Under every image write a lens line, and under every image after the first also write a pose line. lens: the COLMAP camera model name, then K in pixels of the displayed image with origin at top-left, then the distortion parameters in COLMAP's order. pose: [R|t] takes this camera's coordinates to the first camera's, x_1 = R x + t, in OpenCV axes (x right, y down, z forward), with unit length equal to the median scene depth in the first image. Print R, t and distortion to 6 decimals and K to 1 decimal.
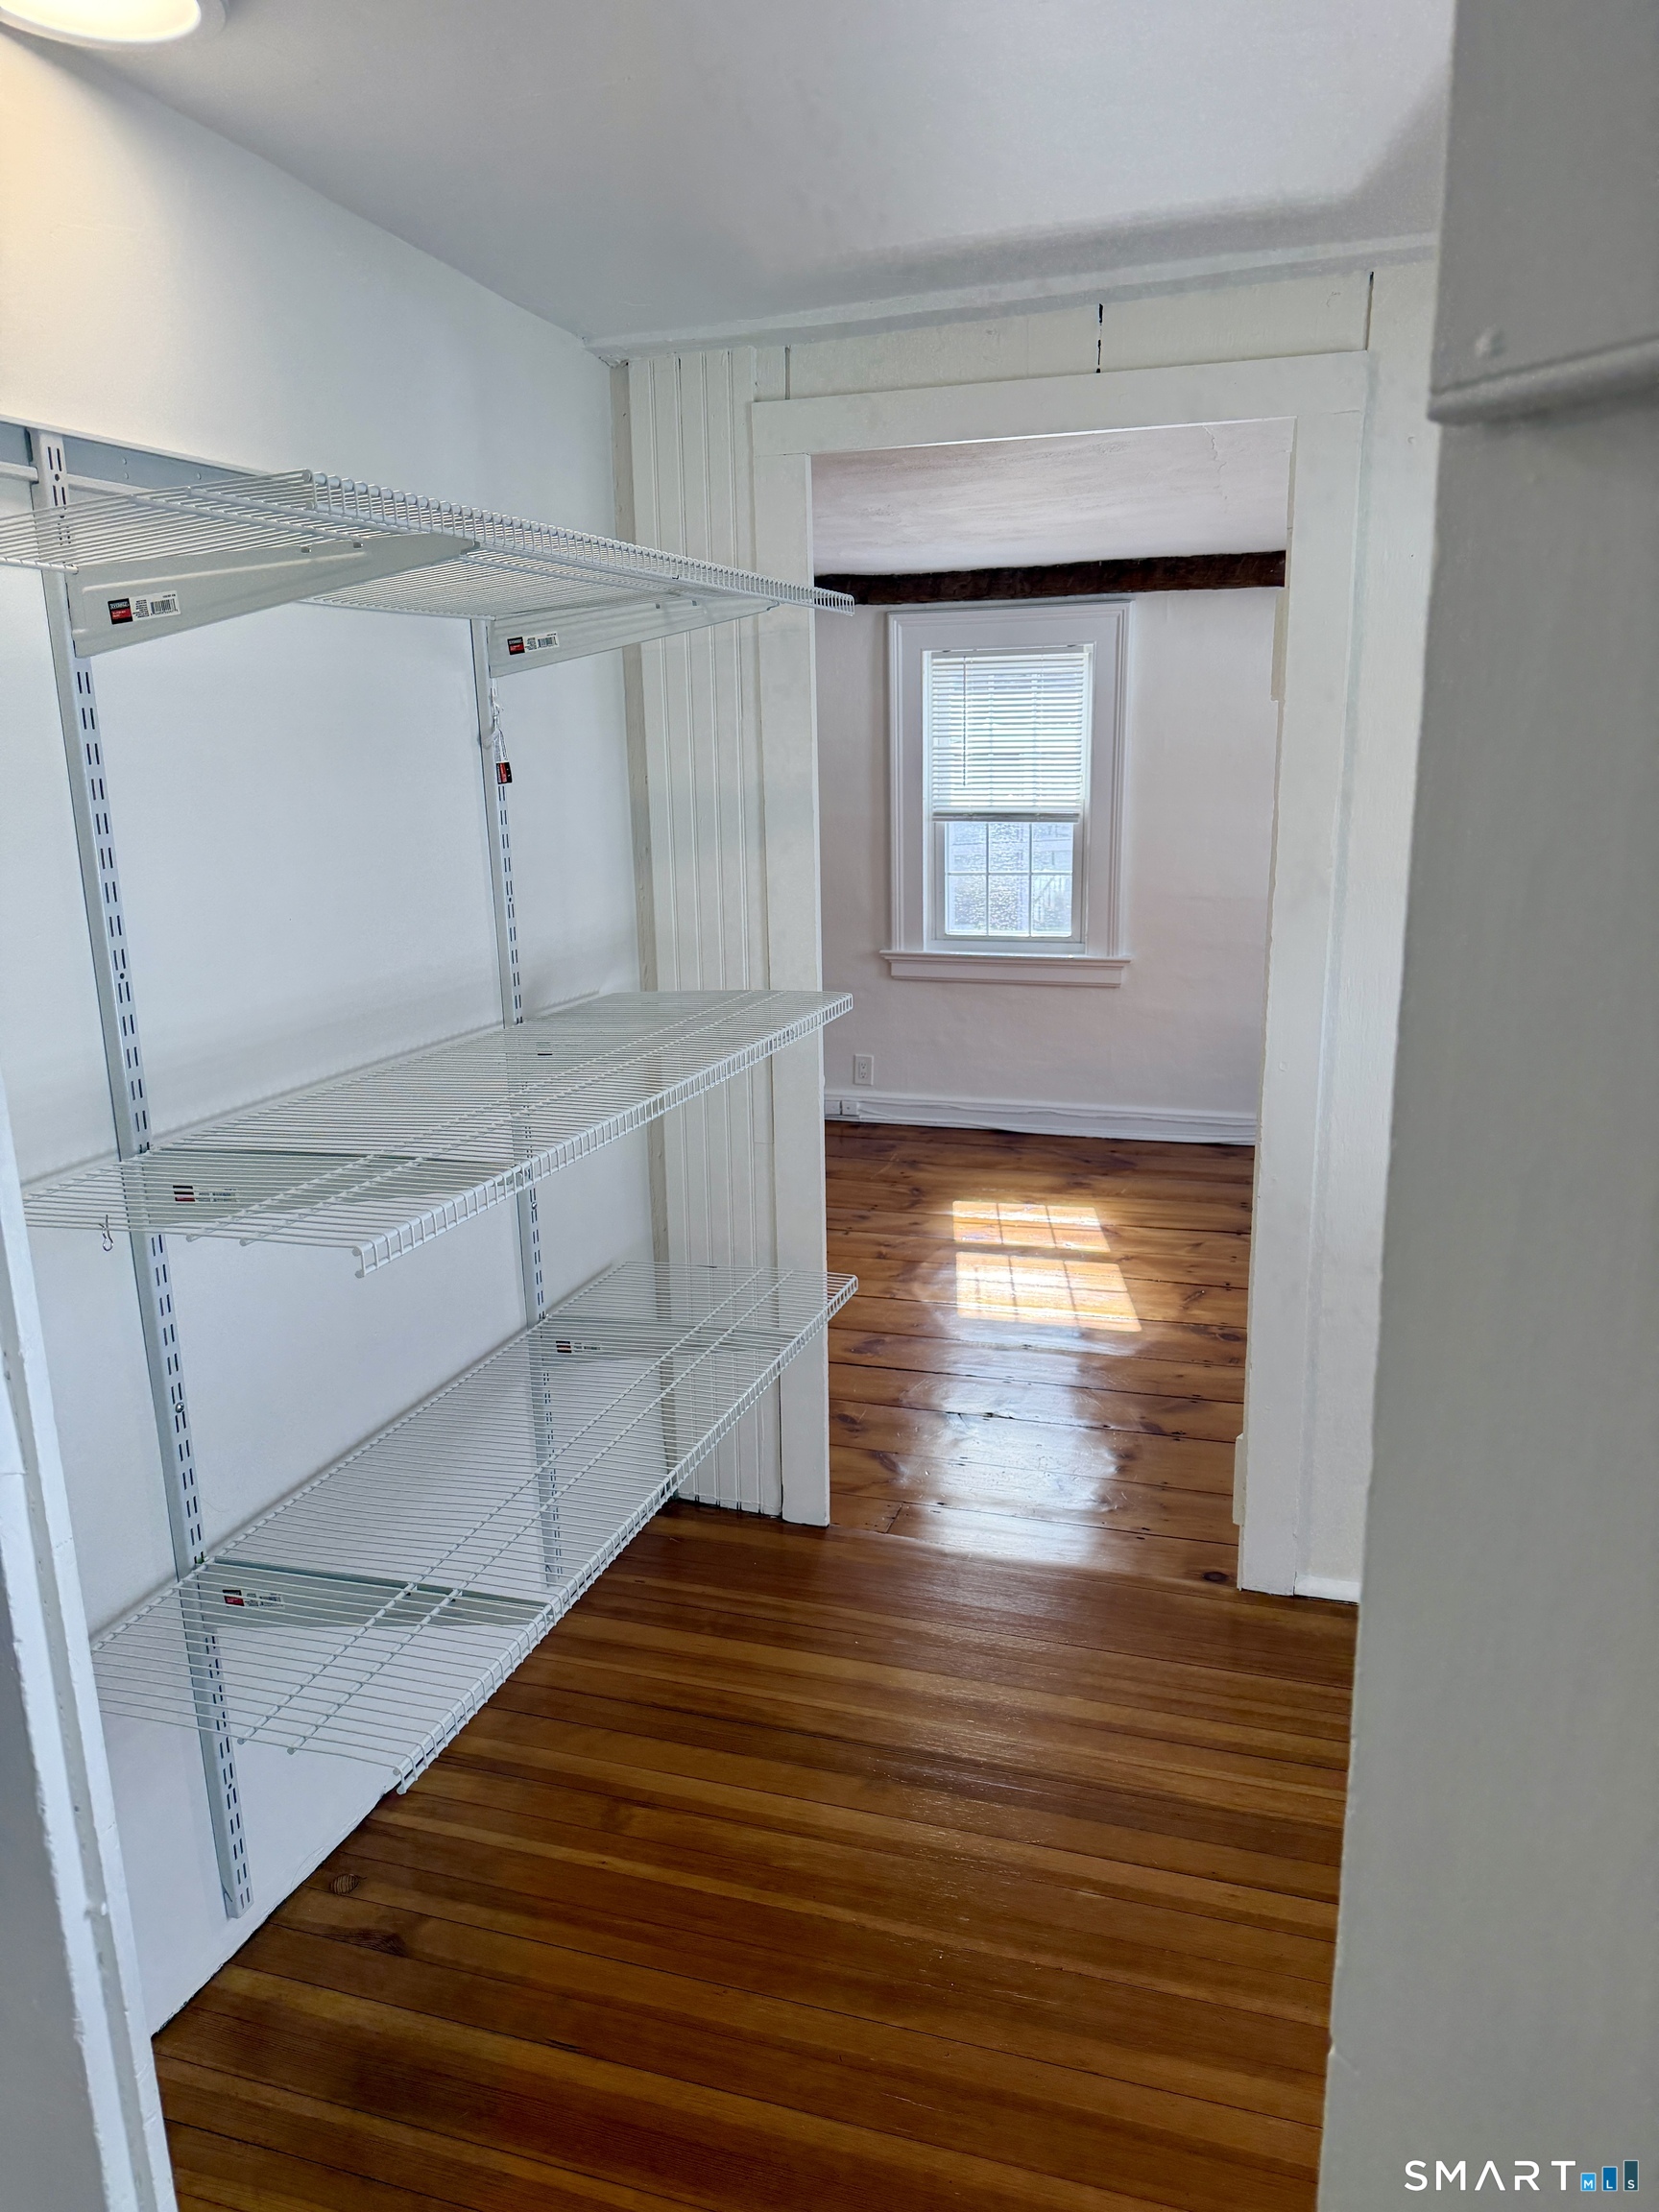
lens RADIAL K [[1547.1, 0, 812.7], [0, 1547.1, 1165.3], [0, 0, 1]] dist [0.009537, -0.027112]
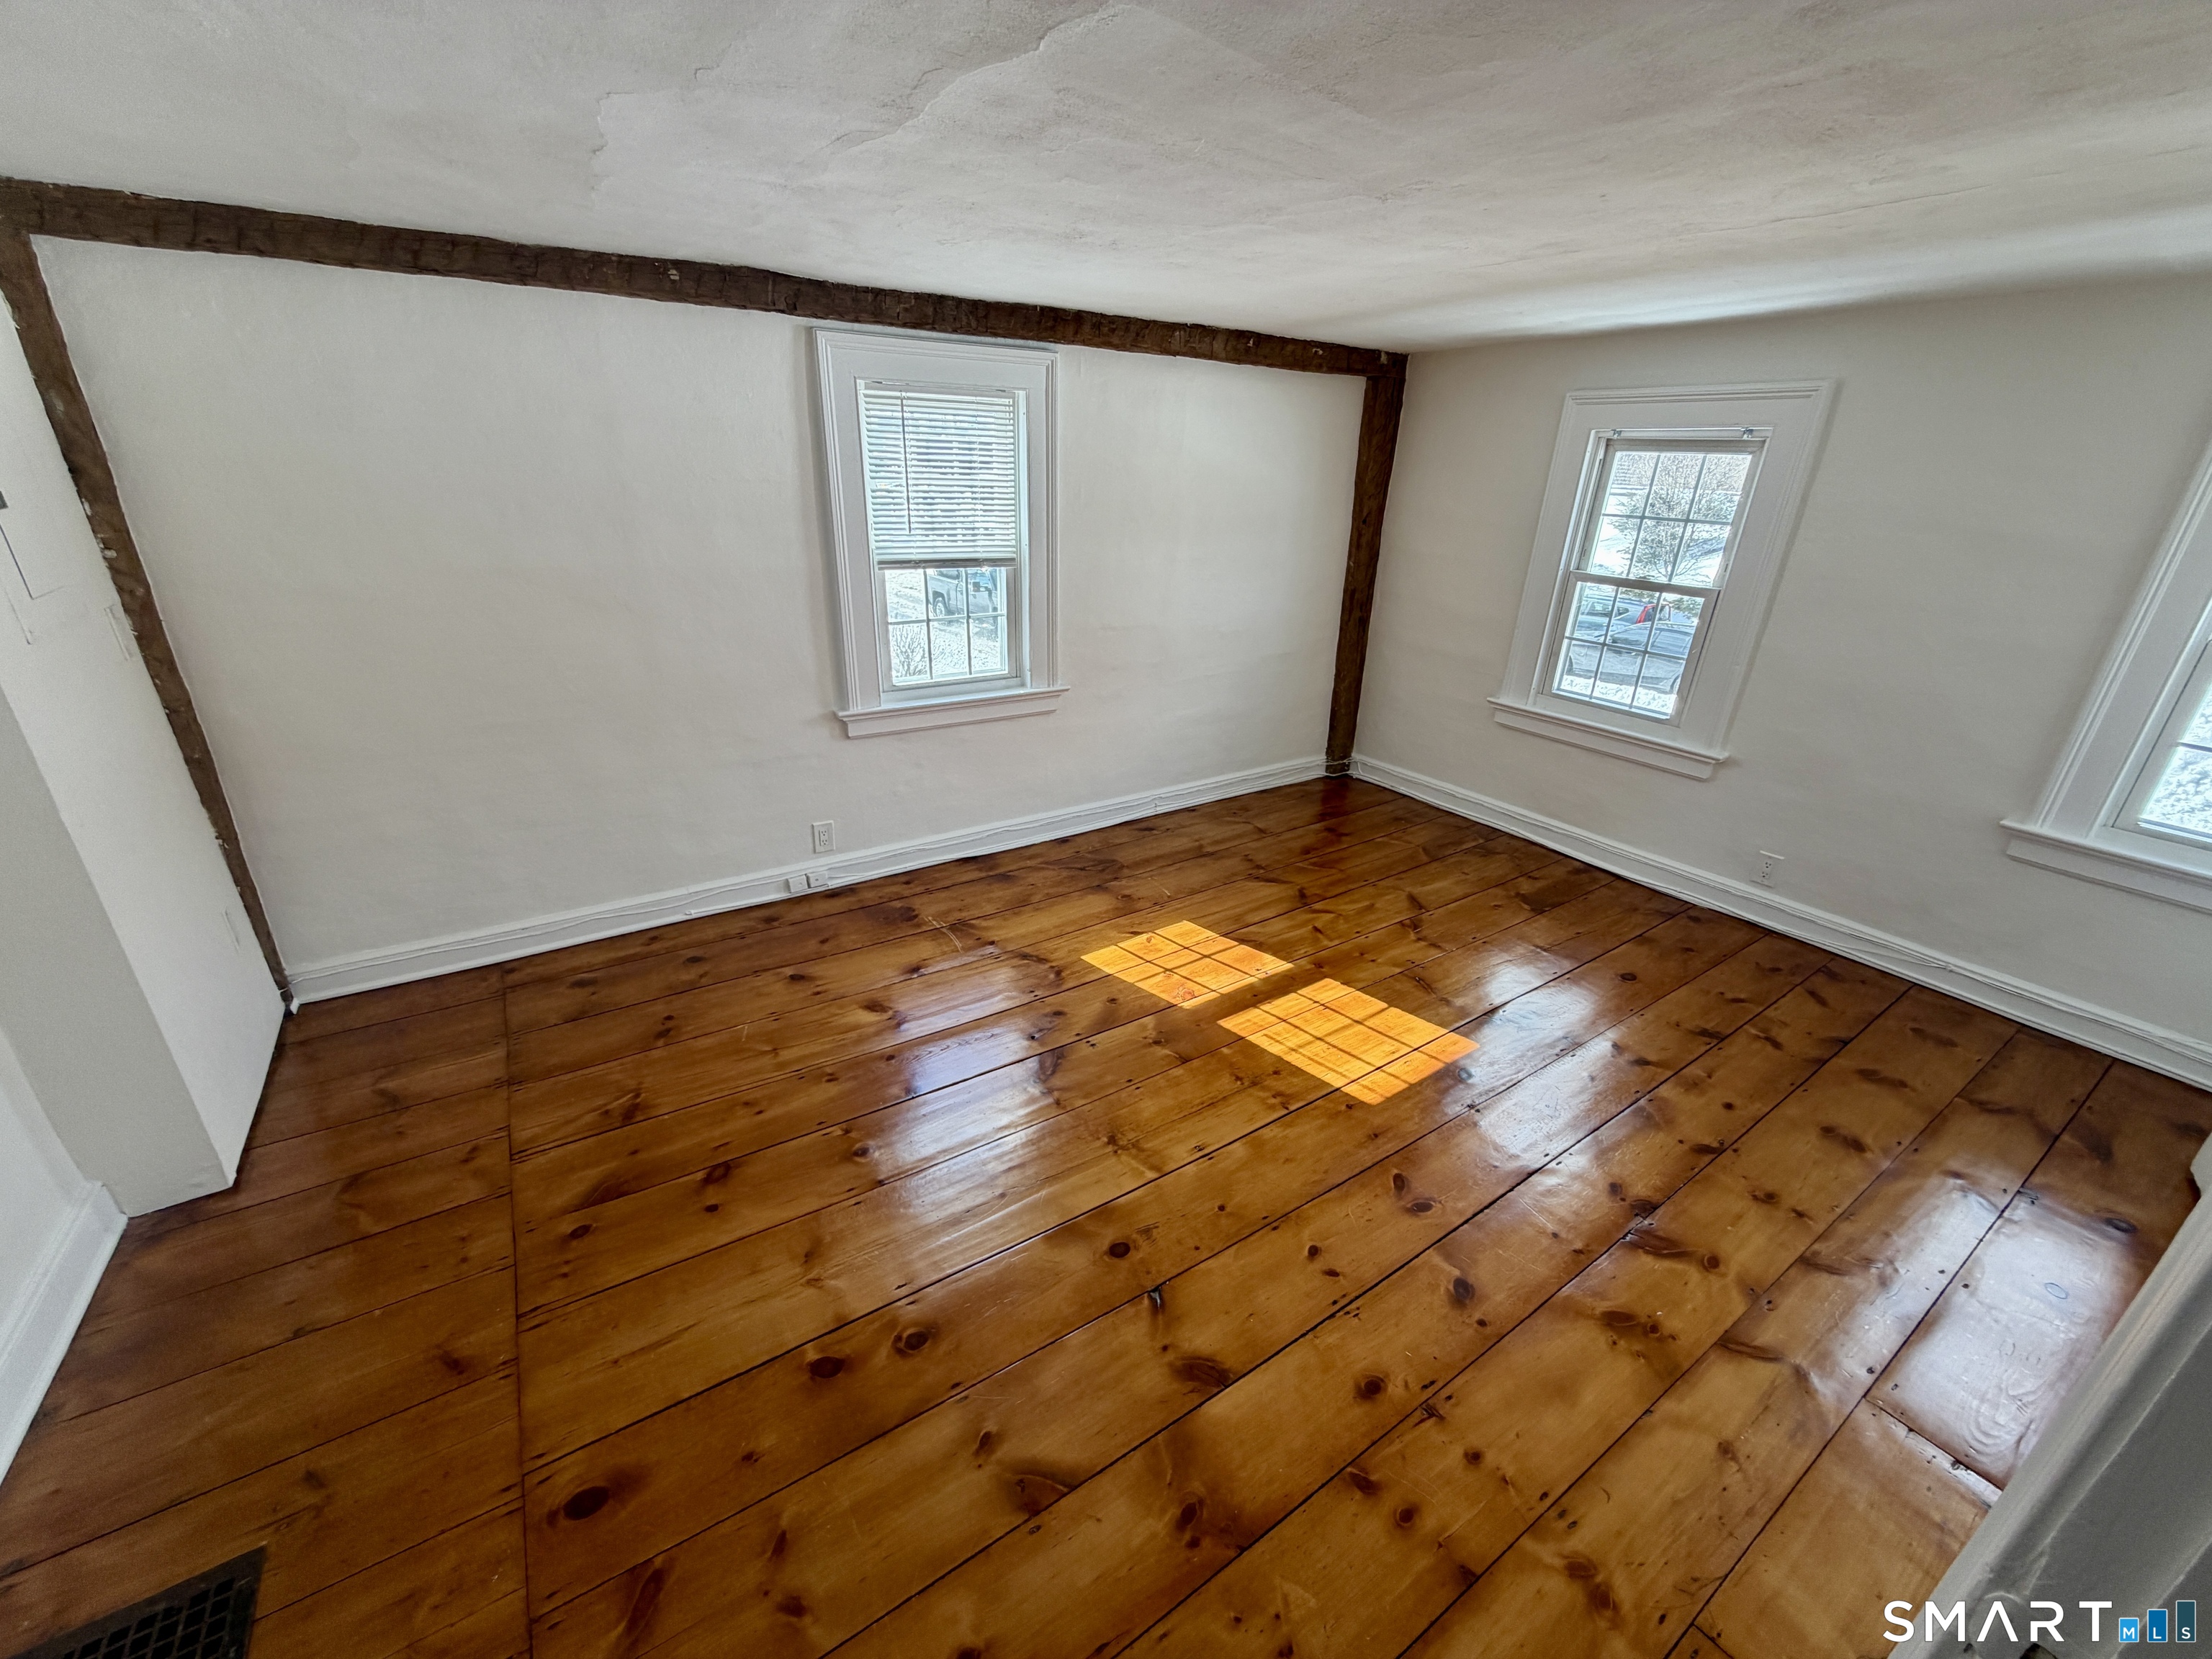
lens RADIAL K [[886.7, 0, 1105.7], [0, 886.7, 828.0], [0, 0, 1]] dist [-0.000827, 0.000122]
pose [[0.615330, -0.270028, 0.740577, -0.289226], [0.171540, 0.962852, 0.208544, -0.165625], [-0.769379, -0.001285, 0.638792, 0.563707]]
